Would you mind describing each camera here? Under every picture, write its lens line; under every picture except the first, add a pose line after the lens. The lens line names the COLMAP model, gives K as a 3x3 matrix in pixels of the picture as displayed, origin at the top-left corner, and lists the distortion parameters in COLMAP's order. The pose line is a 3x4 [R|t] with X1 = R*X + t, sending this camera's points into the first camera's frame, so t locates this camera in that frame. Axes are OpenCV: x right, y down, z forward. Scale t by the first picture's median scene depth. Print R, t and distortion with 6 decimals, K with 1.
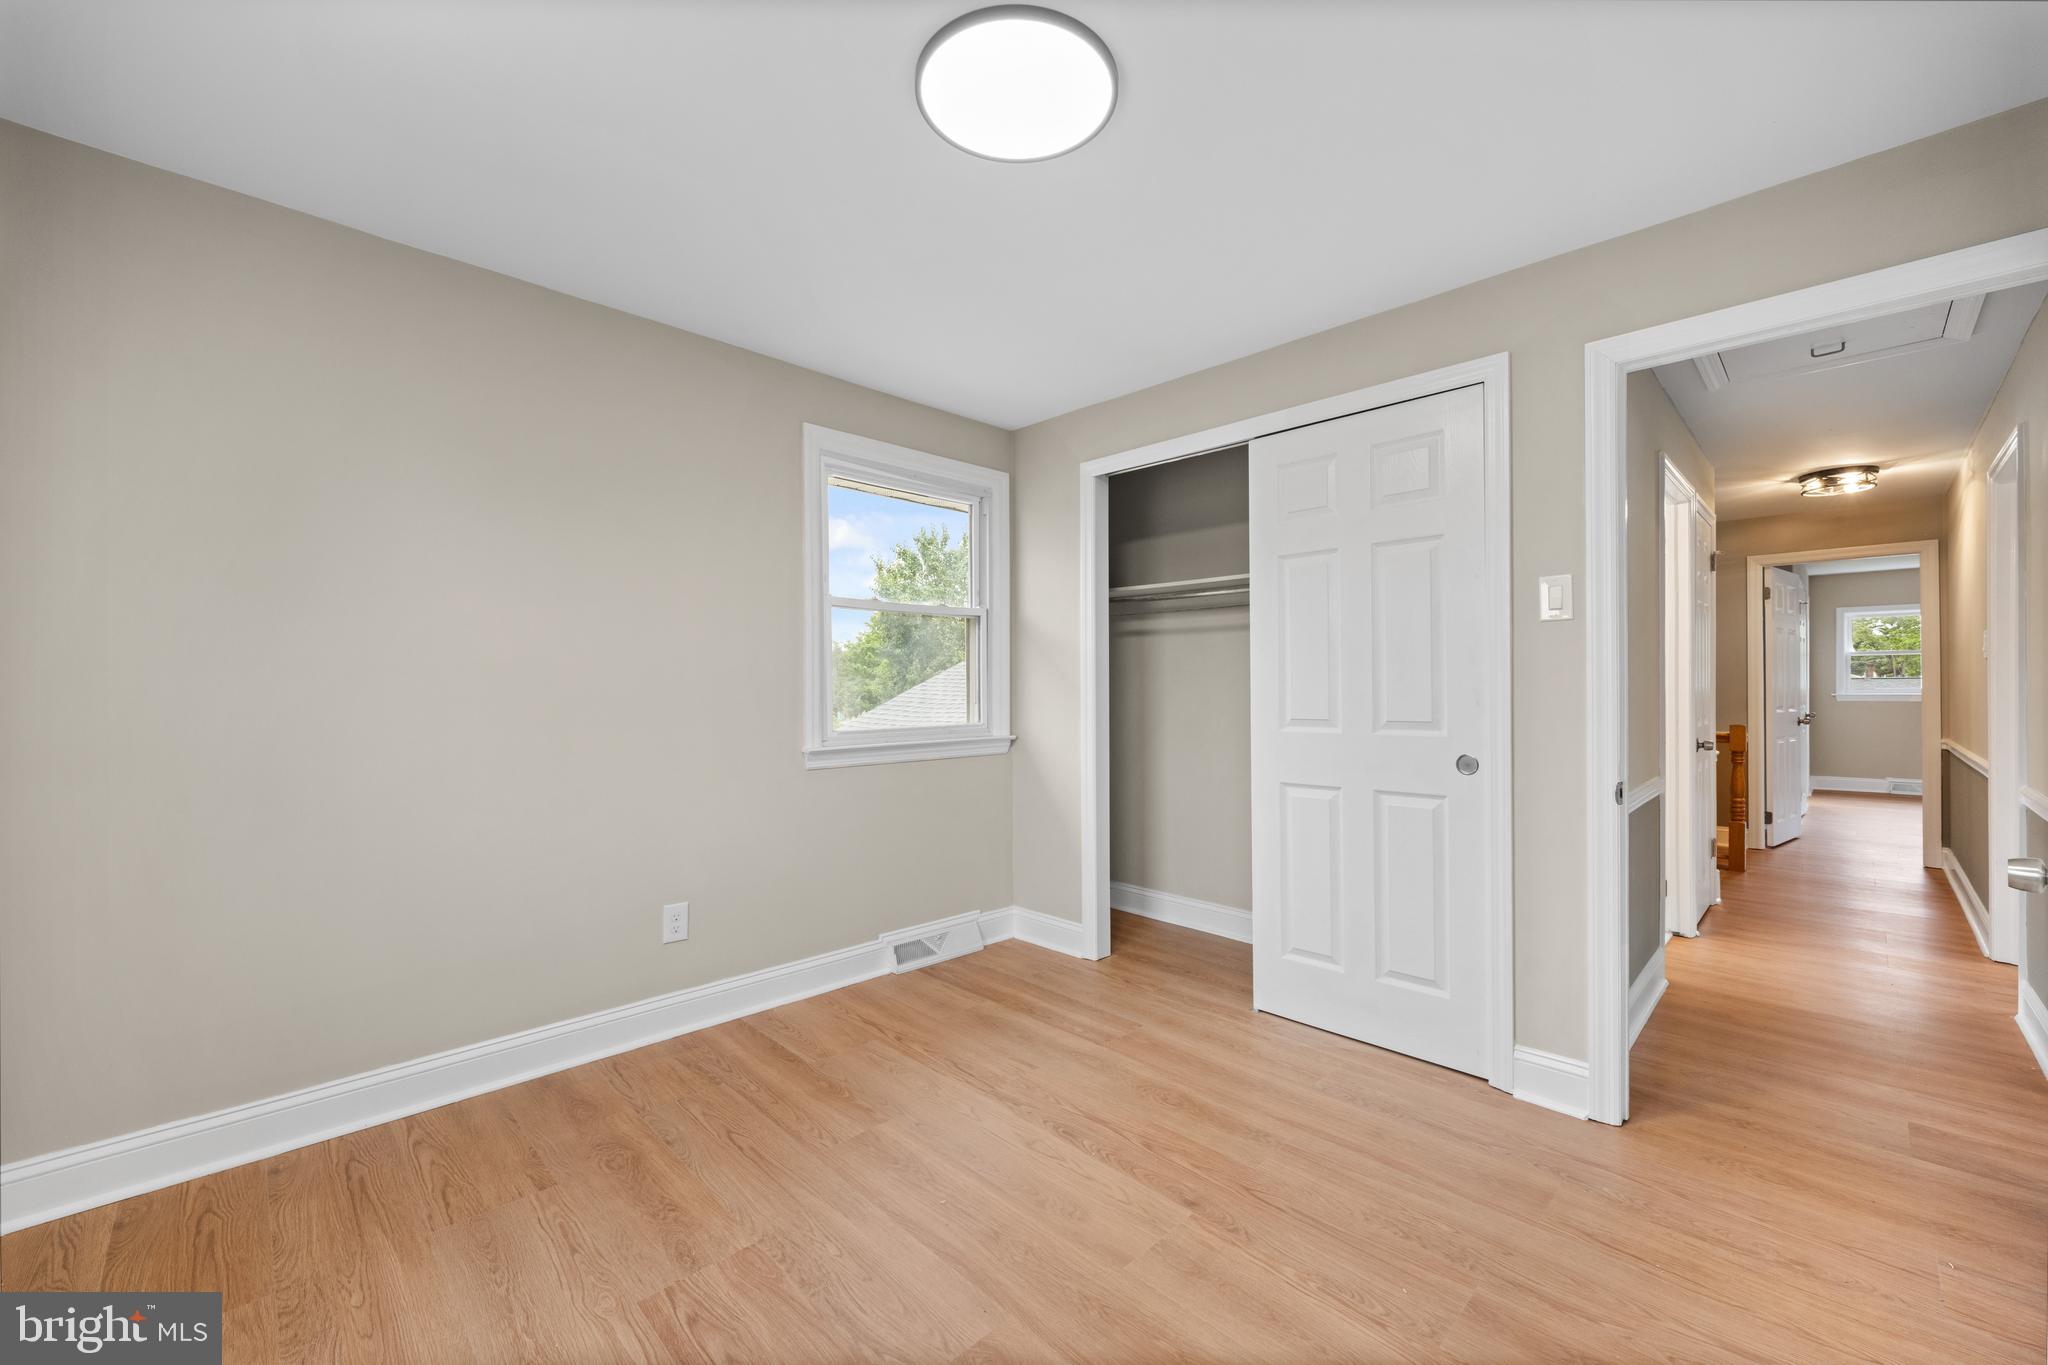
lens RADIAL K [[829.6, 0, 1037.3], [0, 829.6, 689.5], [0, 0, 1]] dist [0.003114, -0.000409]
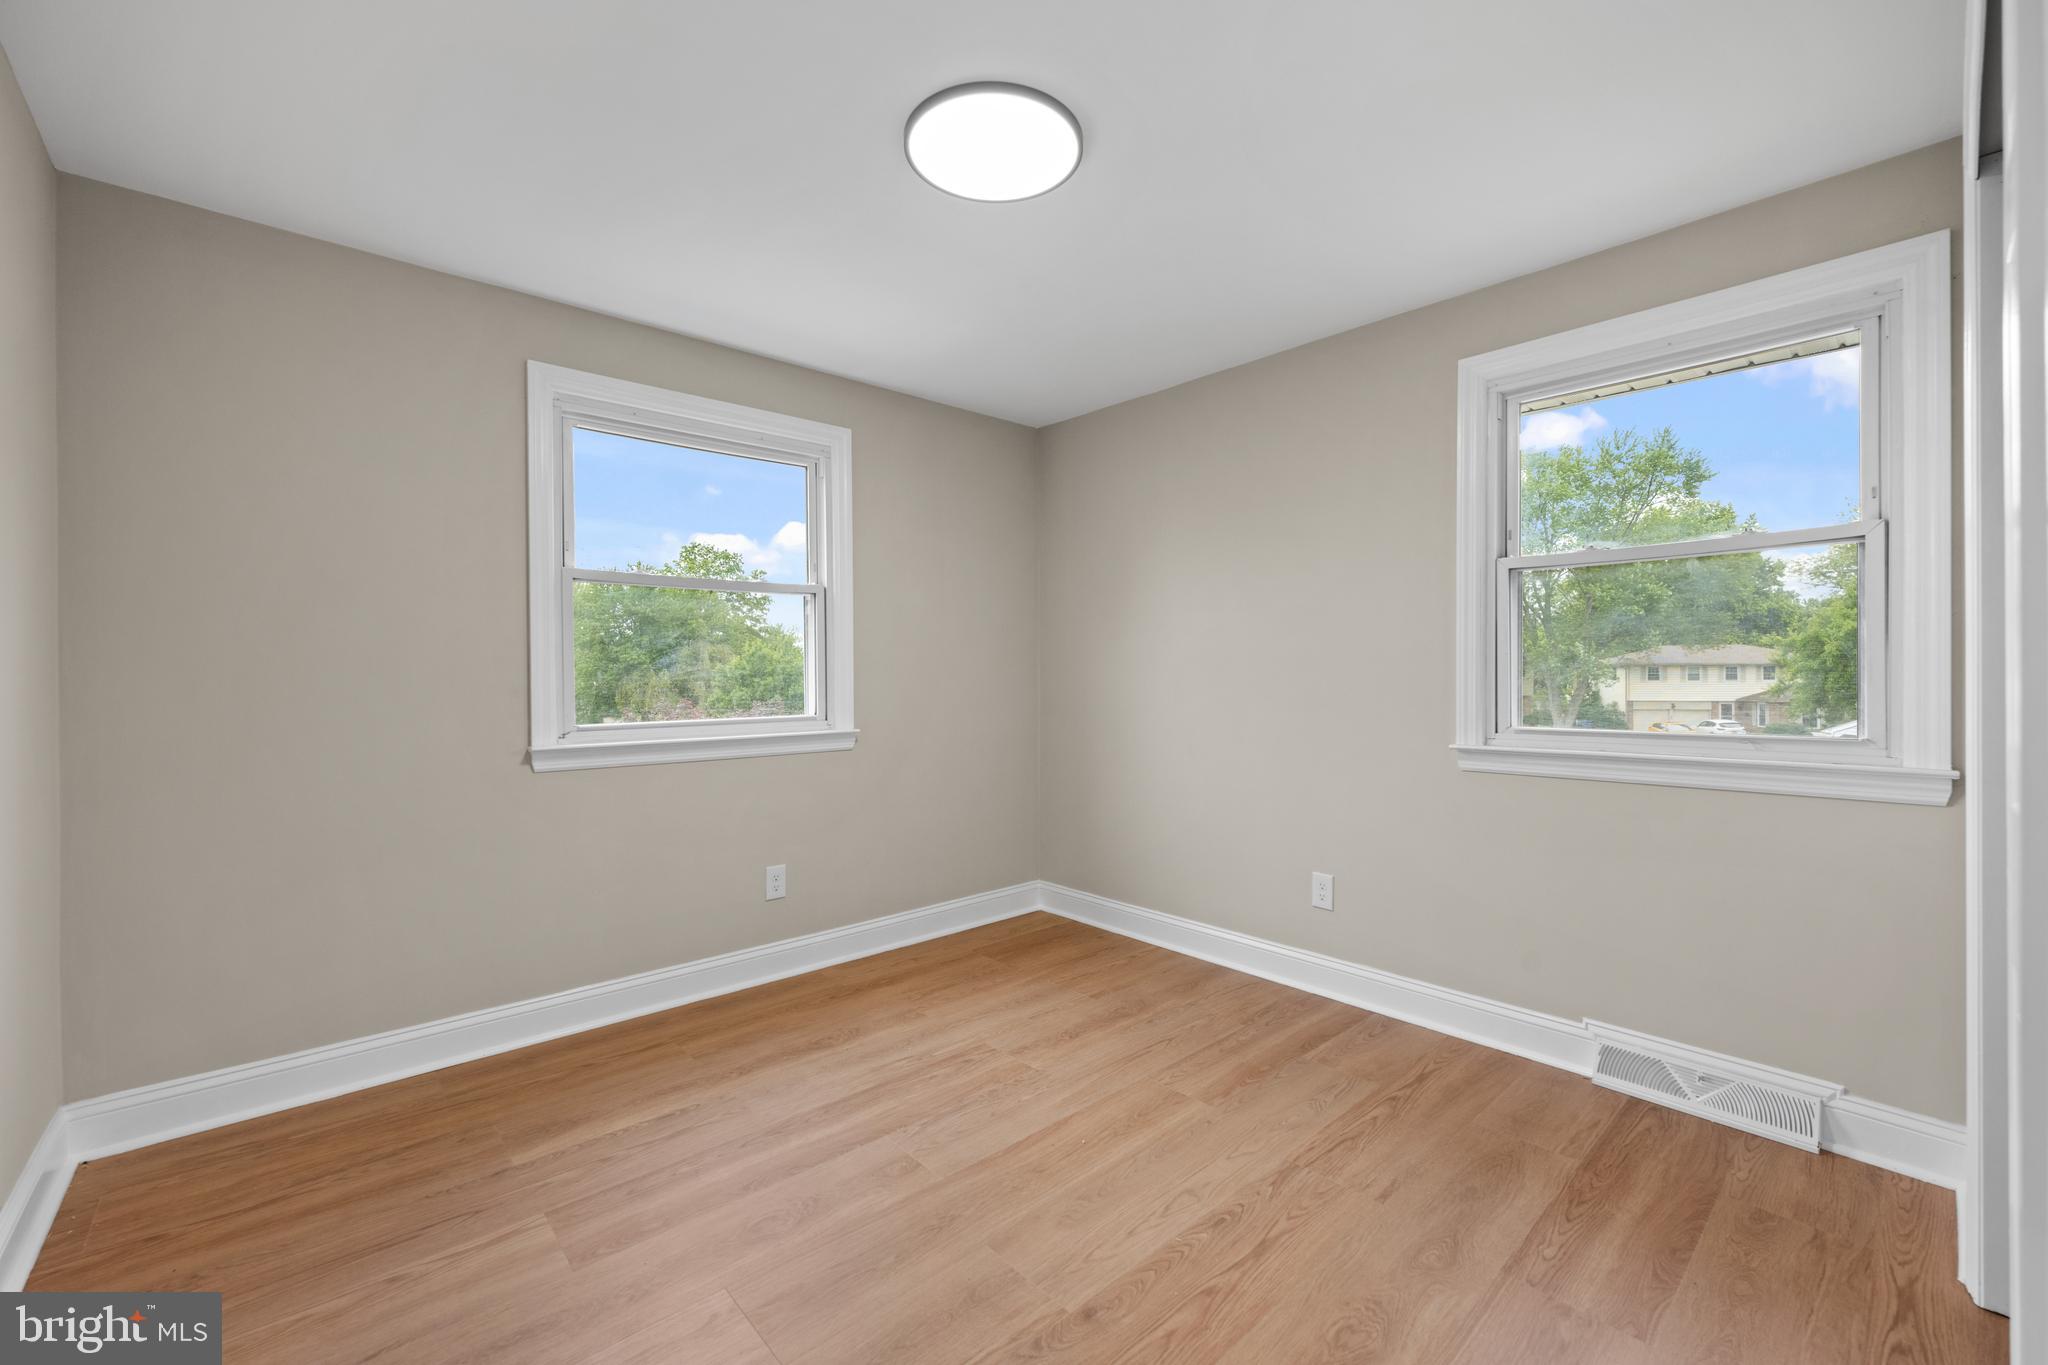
lens RADIAL K [[850.9, 0, 1018.8], [0, 850.9, 683.6], [0, 0, 1]] dist [-0.000758, 0.000863]
pose [[-0.073479, 0.008802, -0.997258, 0.704039], [-0.000323, 0.999961, 0.008850, 0.000957], [0.997297, 0.000972, -0.073473, 0.694678]]
